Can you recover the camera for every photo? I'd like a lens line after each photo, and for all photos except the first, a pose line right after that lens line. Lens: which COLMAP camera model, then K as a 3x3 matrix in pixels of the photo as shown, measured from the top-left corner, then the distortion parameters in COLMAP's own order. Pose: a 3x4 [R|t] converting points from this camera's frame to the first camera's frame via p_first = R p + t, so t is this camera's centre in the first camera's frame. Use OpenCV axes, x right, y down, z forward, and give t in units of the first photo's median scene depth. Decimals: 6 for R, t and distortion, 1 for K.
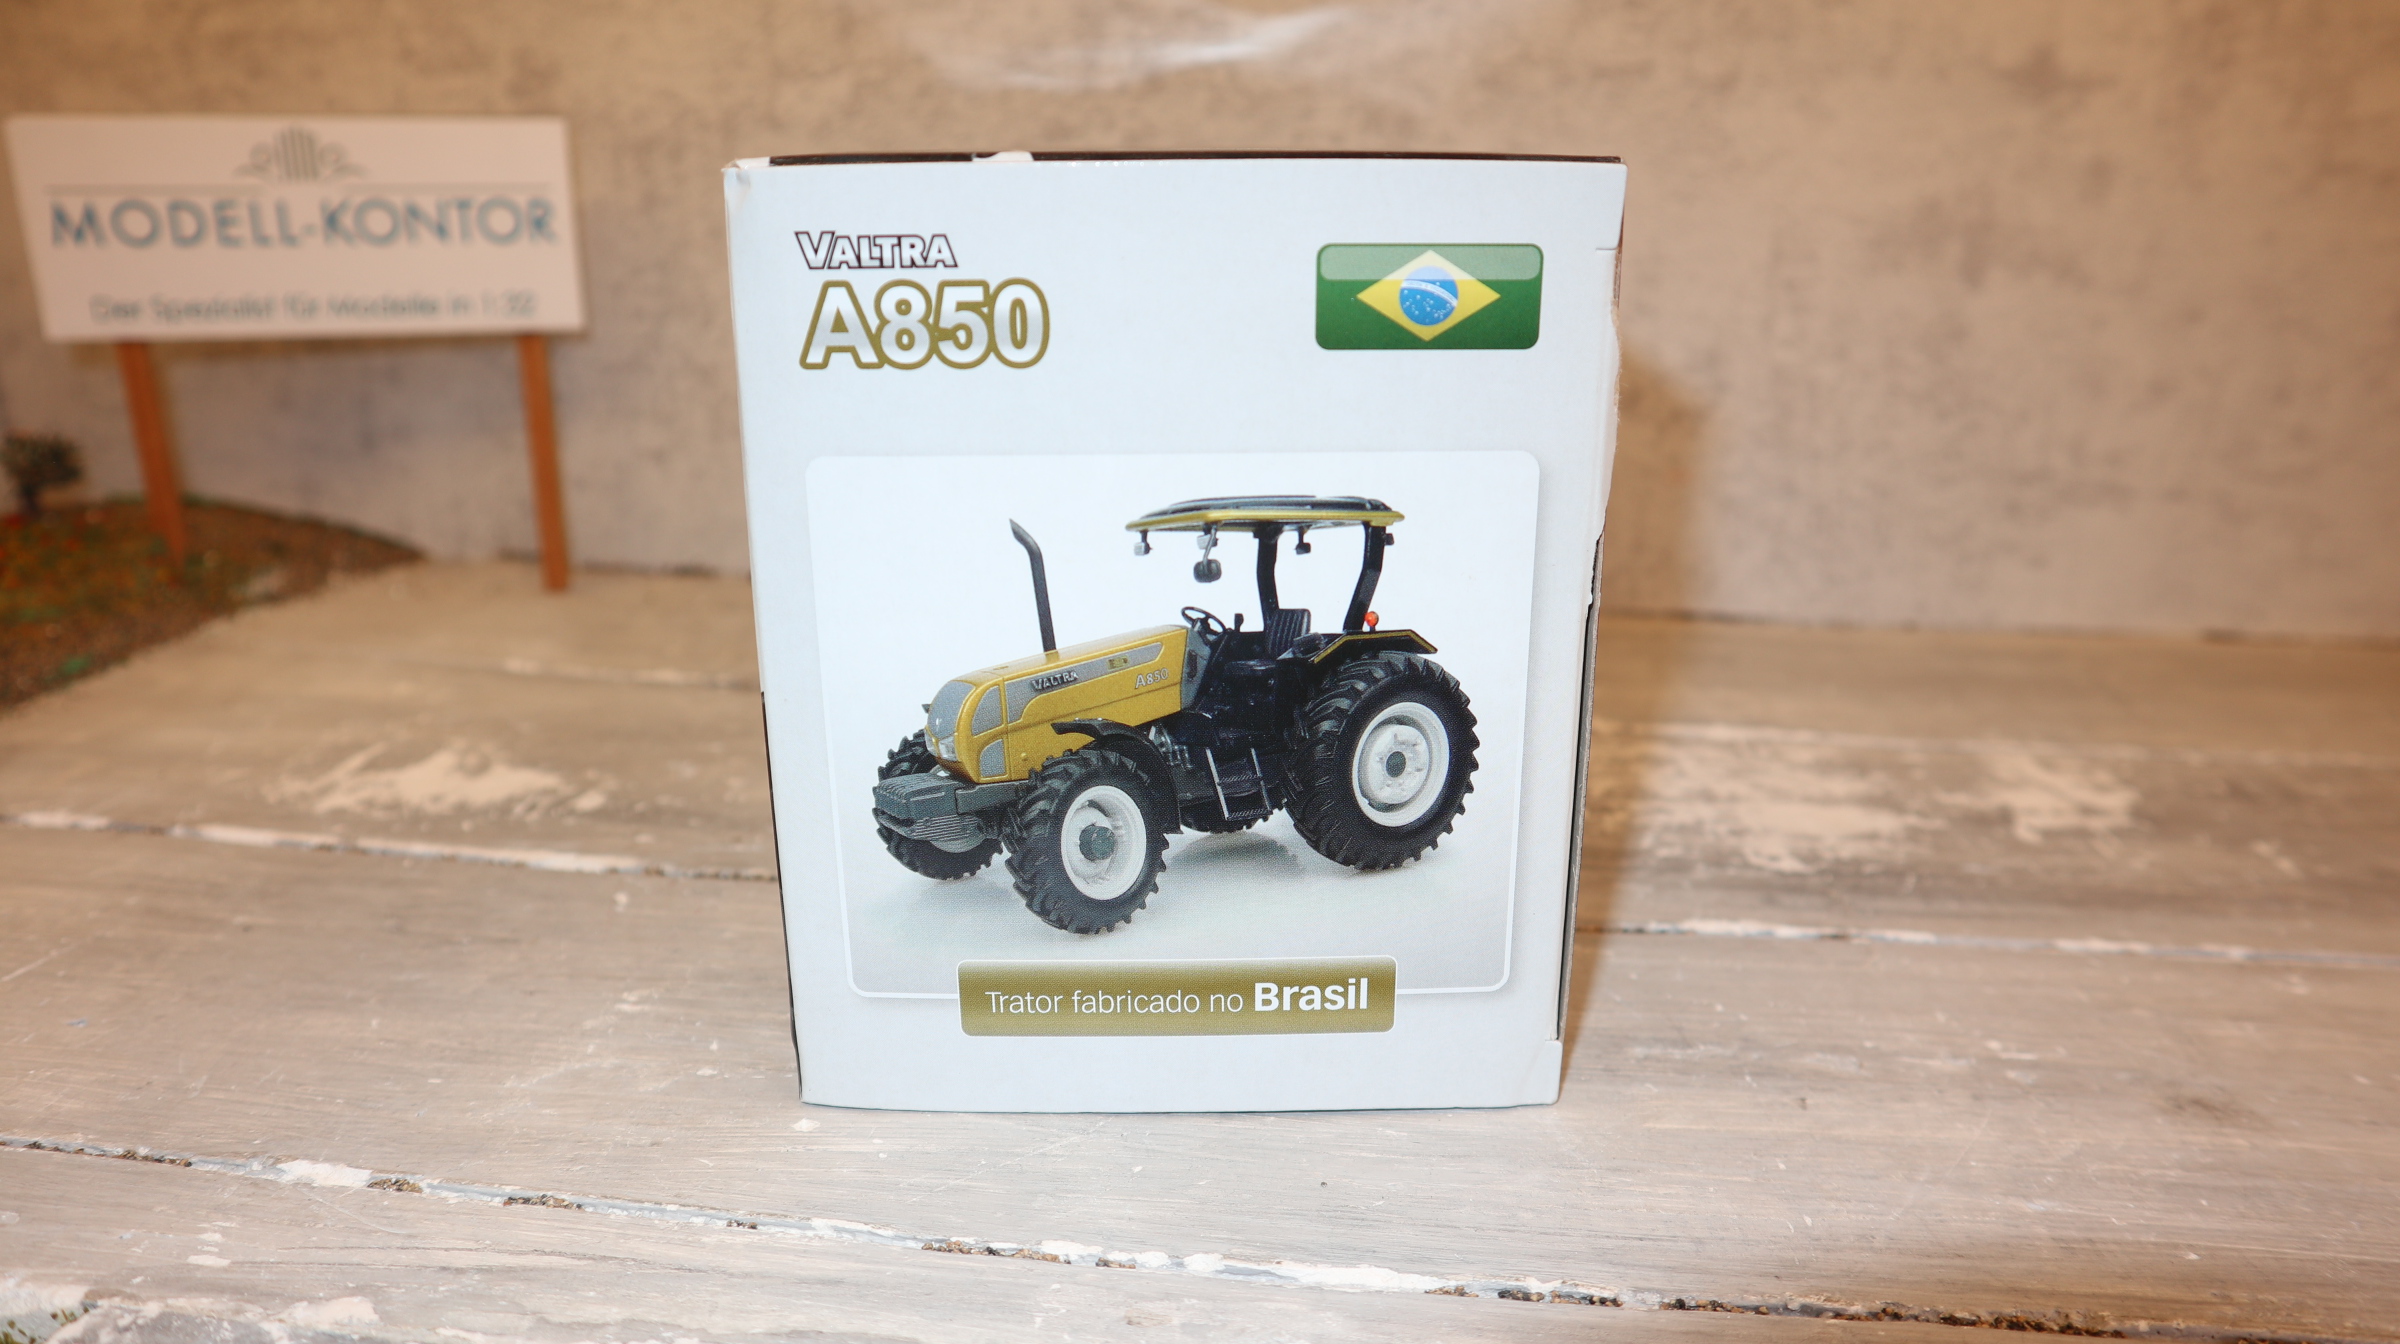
lens RADIAL K [[1582.5, 0, 1200.0], [0, 1582.5, 672.0], [0, 0, 1]] dist [-0.106866, 0.059578]
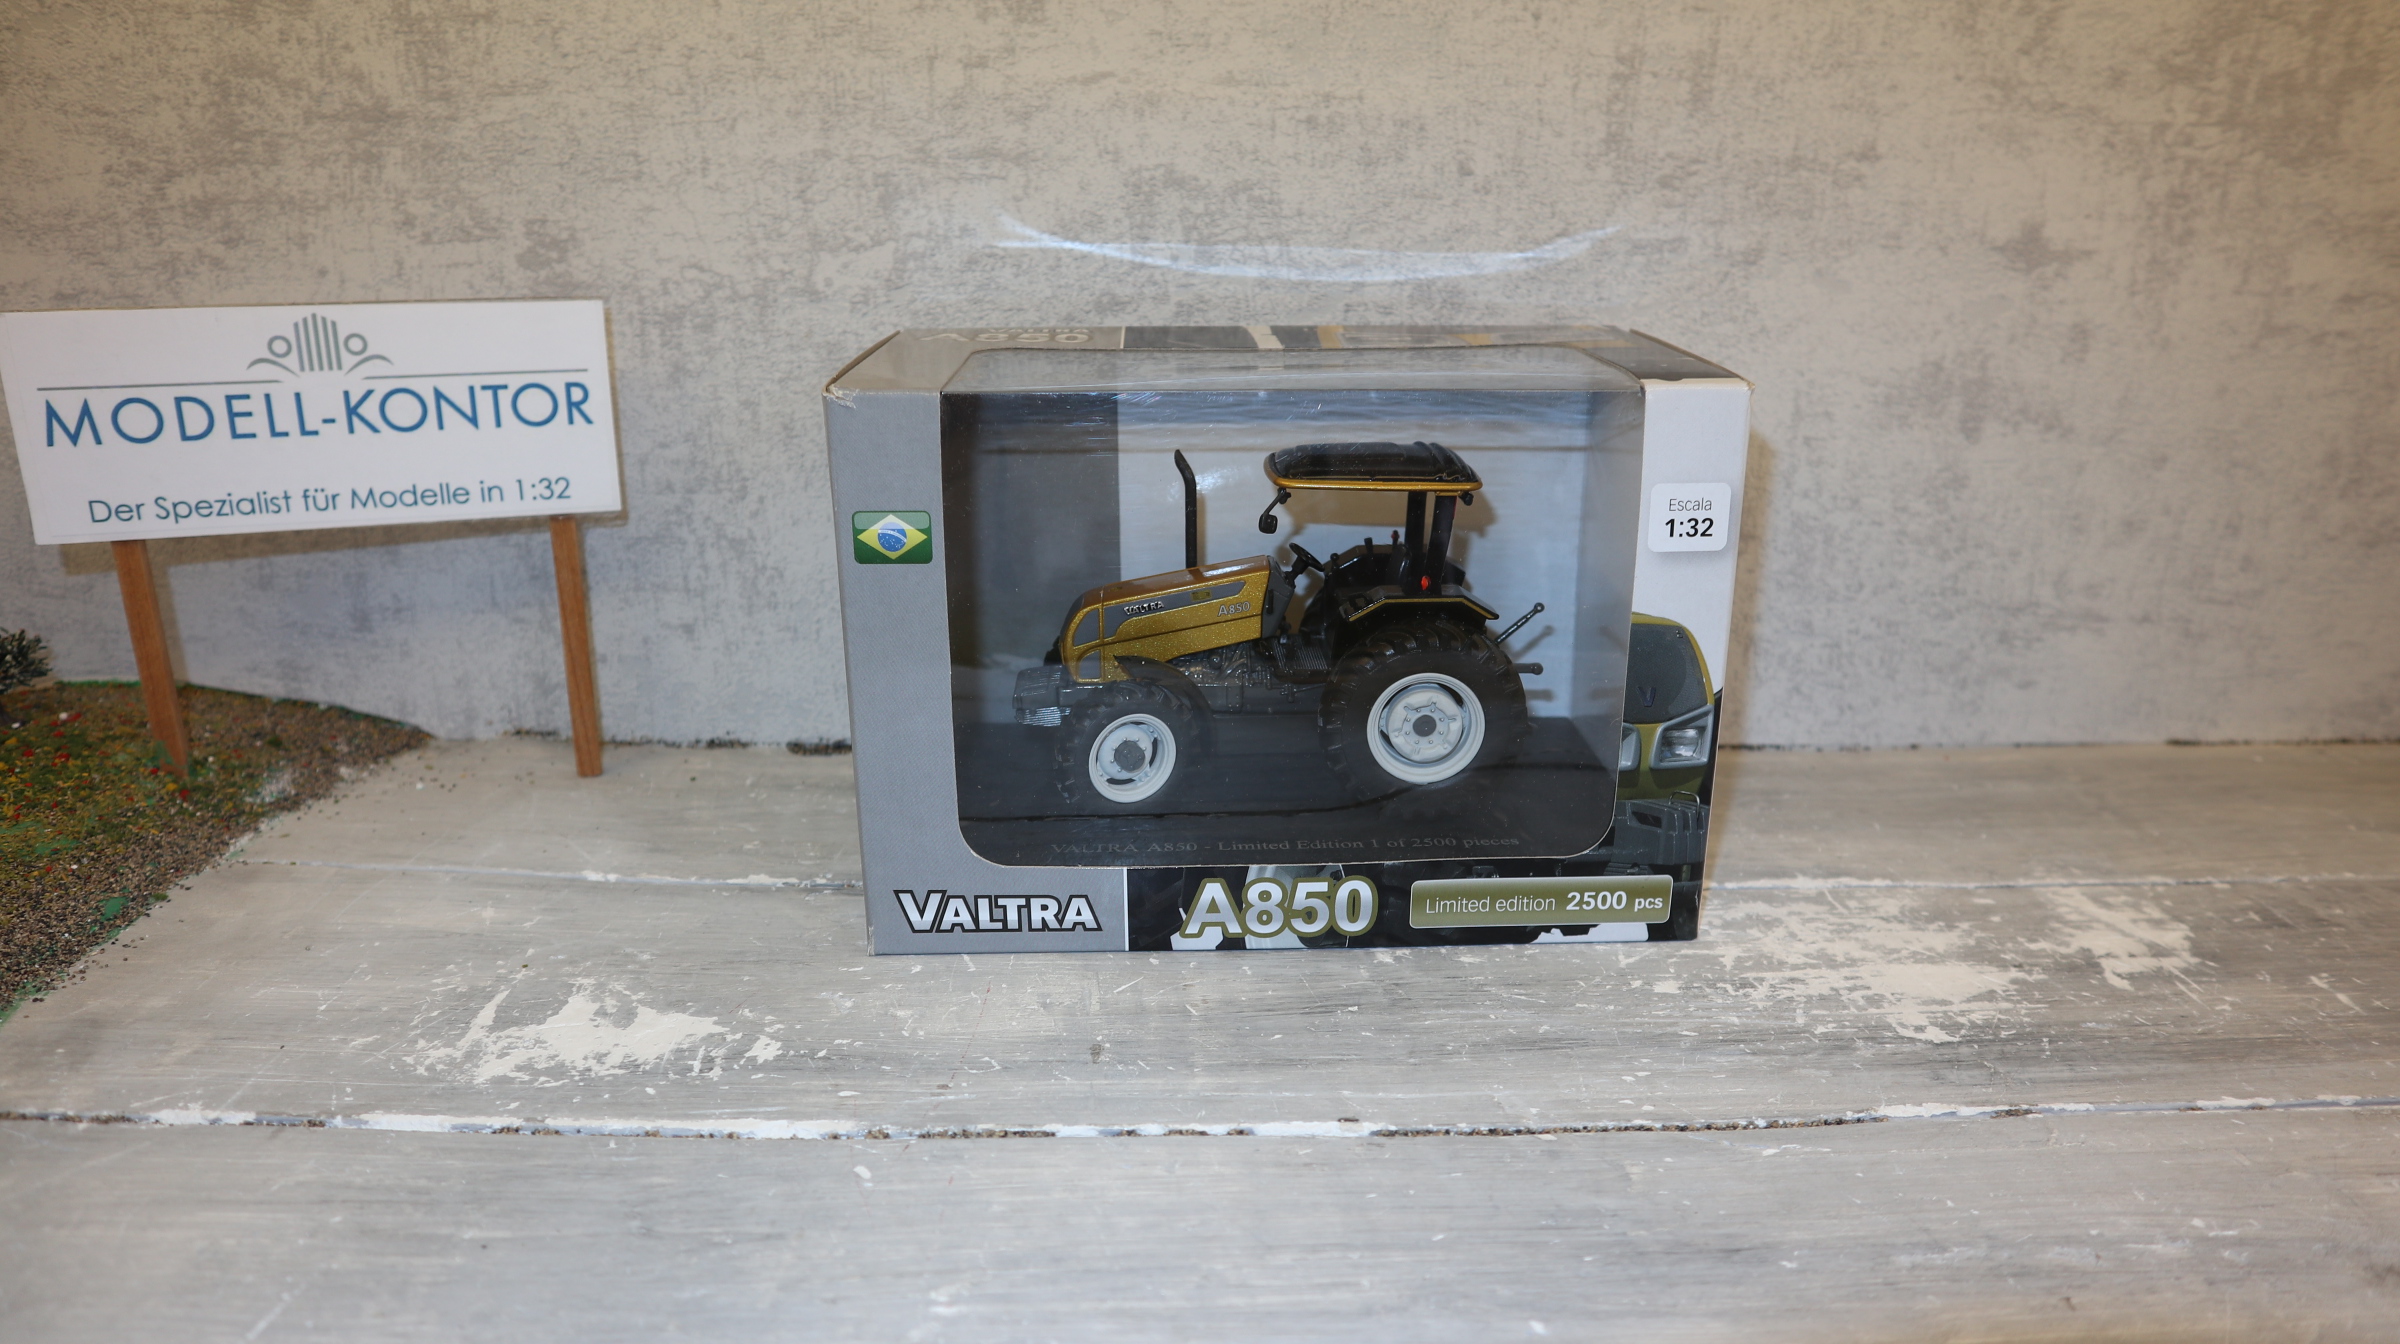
lens RADIAL K [[1582.5, 0, 1200.0], [0, 1582.5, 672.0], [0, 0, 1]] dist [-0.106866, 0.059578]
pose [[0.990913, -0.046118, 0.126350, -0.221831], [0.047848, 0.998797, -0.010691, -0.123525], [-0.125705, 0.016640, 0.991928, -0.009952]]
